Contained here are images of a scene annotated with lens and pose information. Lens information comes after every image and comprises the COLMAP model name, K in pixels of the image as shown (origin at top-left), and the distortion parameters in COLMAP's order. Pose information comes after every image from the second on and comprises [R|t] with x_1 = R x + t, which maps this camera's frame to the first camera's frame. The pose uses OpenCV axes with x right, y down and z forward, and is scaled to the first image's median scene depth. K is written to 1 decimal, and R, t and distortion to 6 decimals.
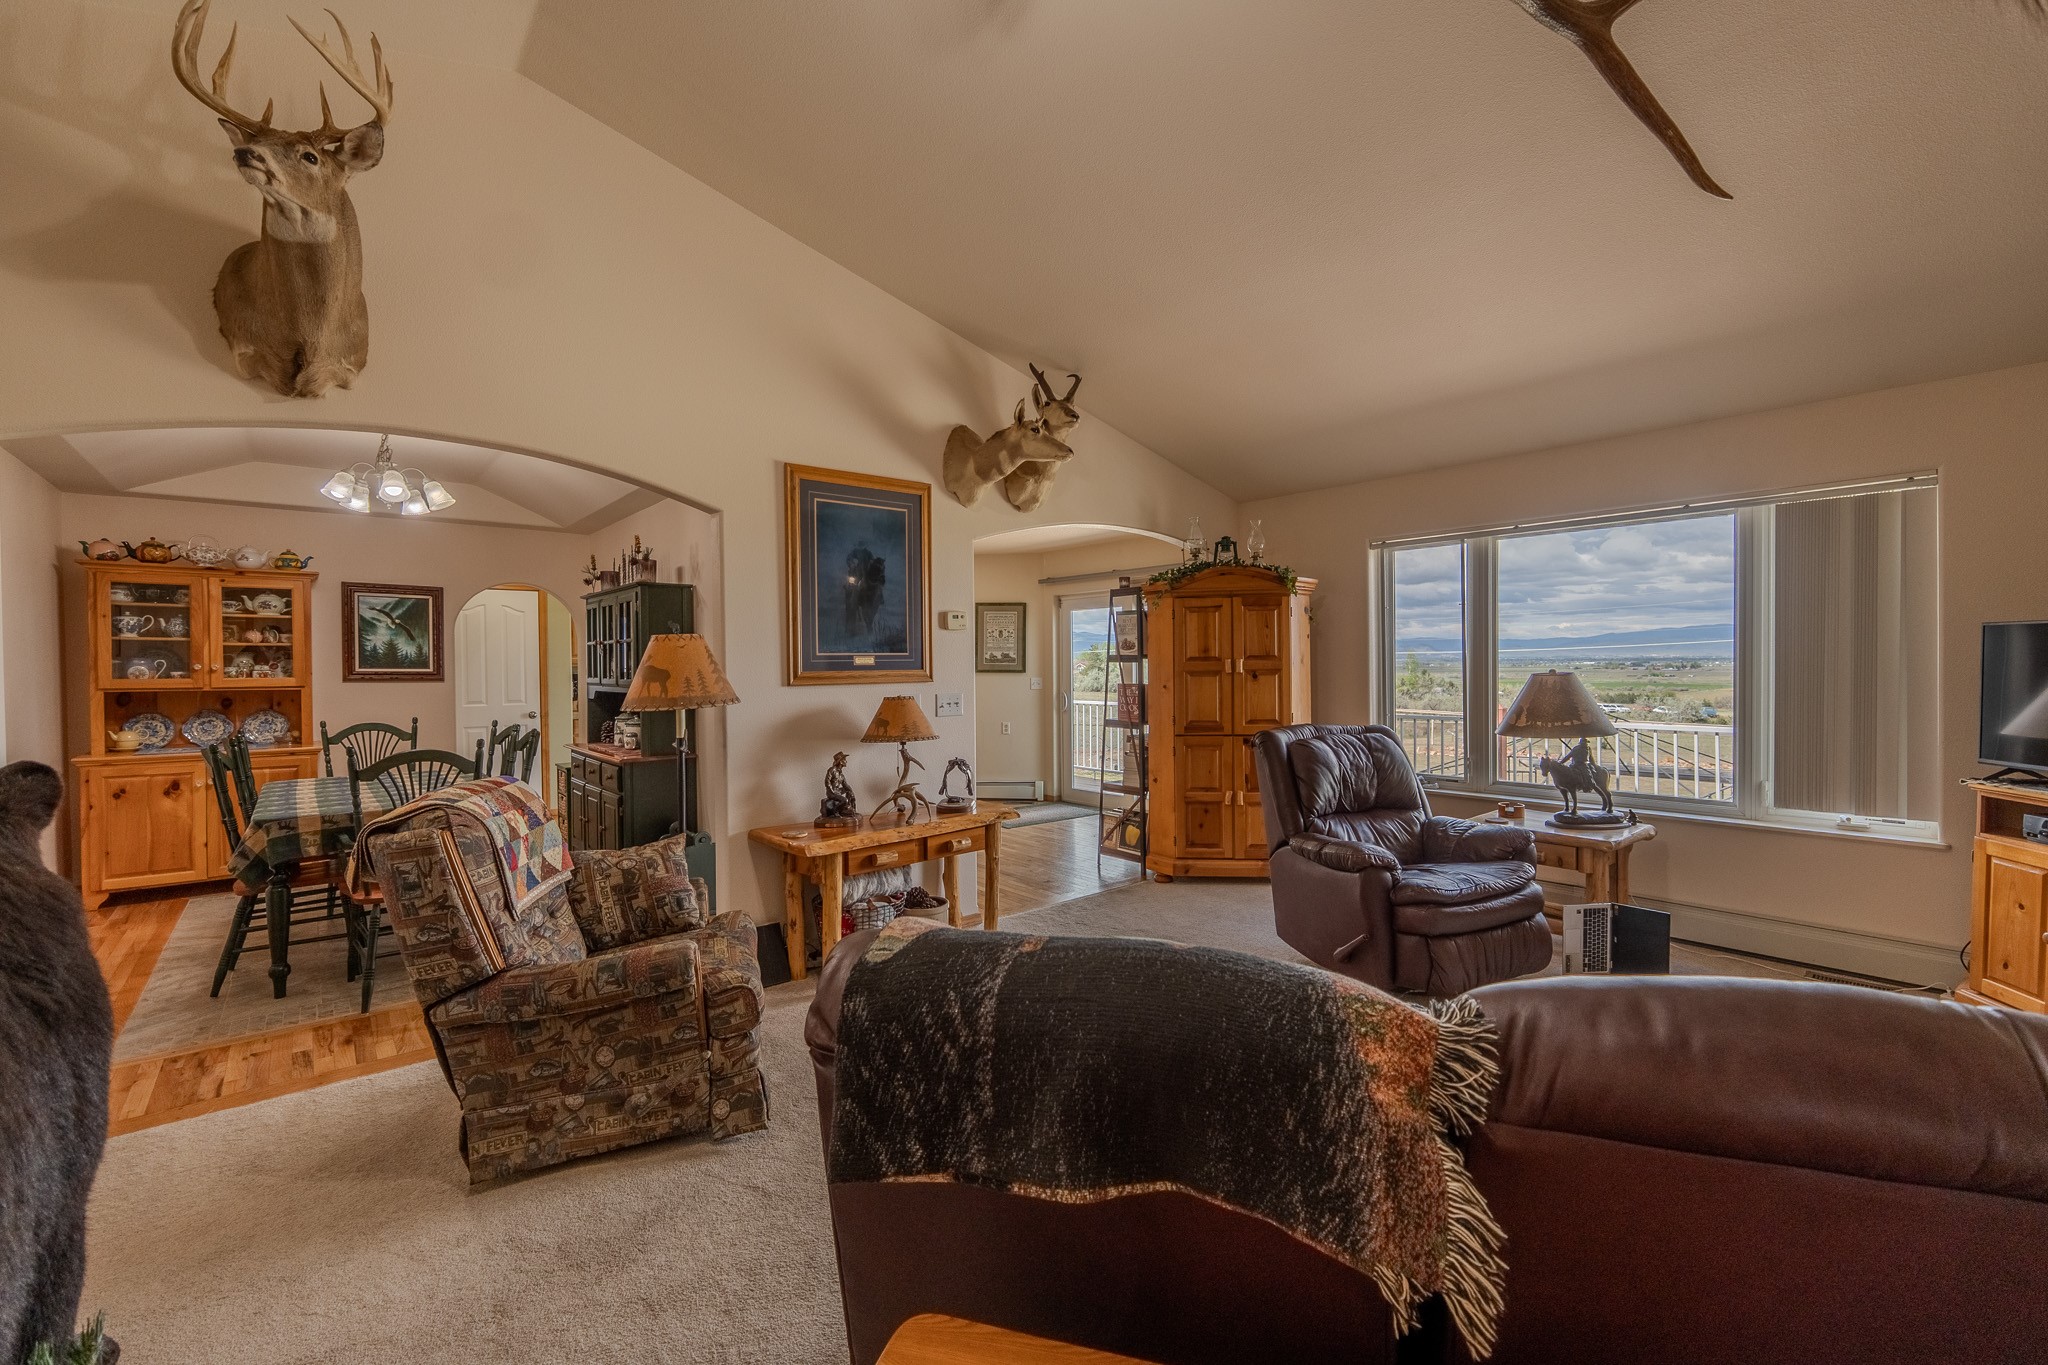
lens RADIAL K [[862.4, 0, 1025.2], [0, 862.4, 680.1], [0, 0, 1]] dist [-0.004023, -0.000073]
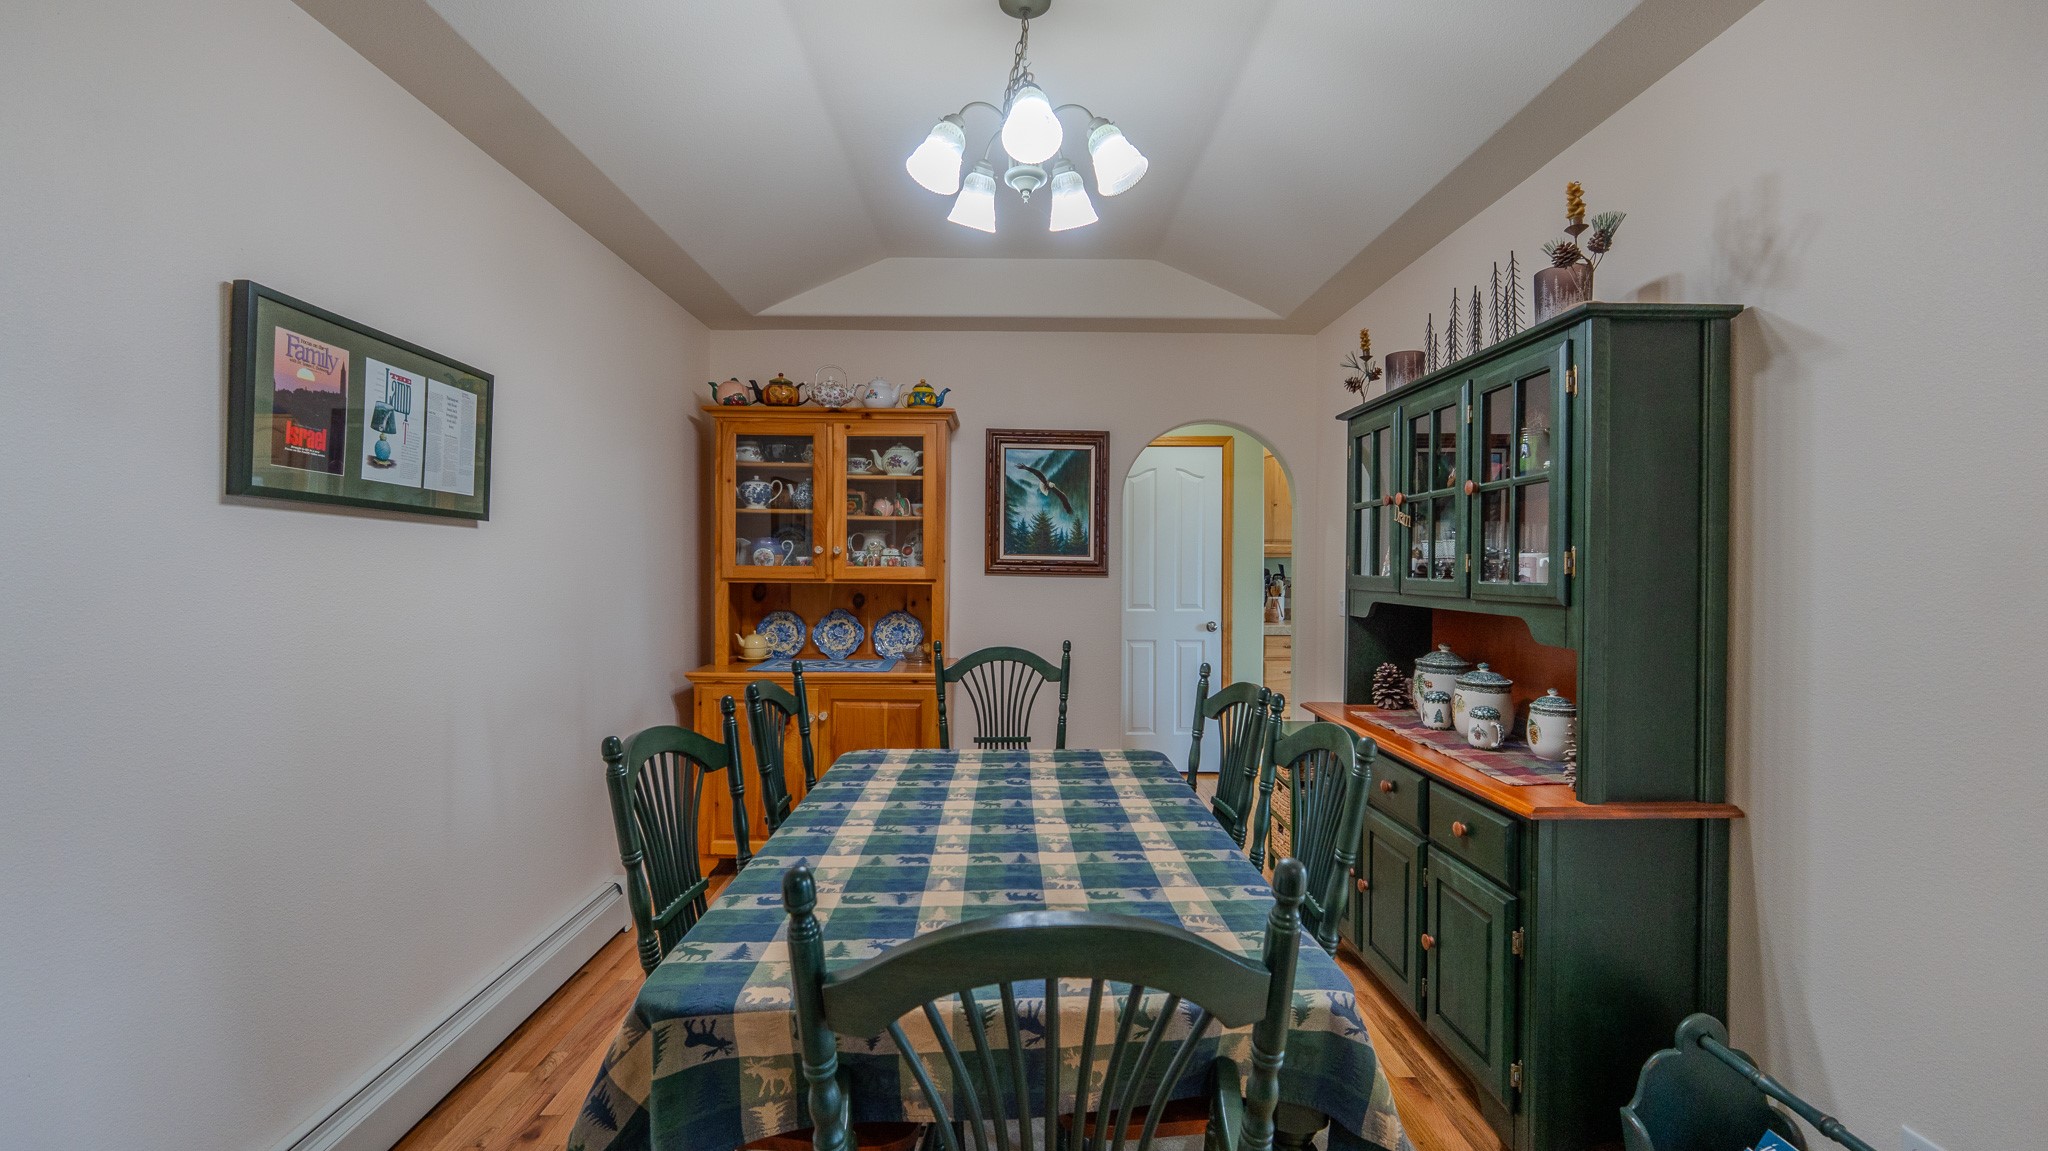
lens RADIAL K [[859.3, 0, 1021.6], [0, 859.3, 571.6], [0, 0, 1]] dist [-0.007285, -0.000286]
pose [[0.776104, 0.015931, -0.630403, -0.371894], [-0.020449, 0.999791, 0.000091, -0.000773], [0.630273, 0.012821, 0.776268, 0.534649]]
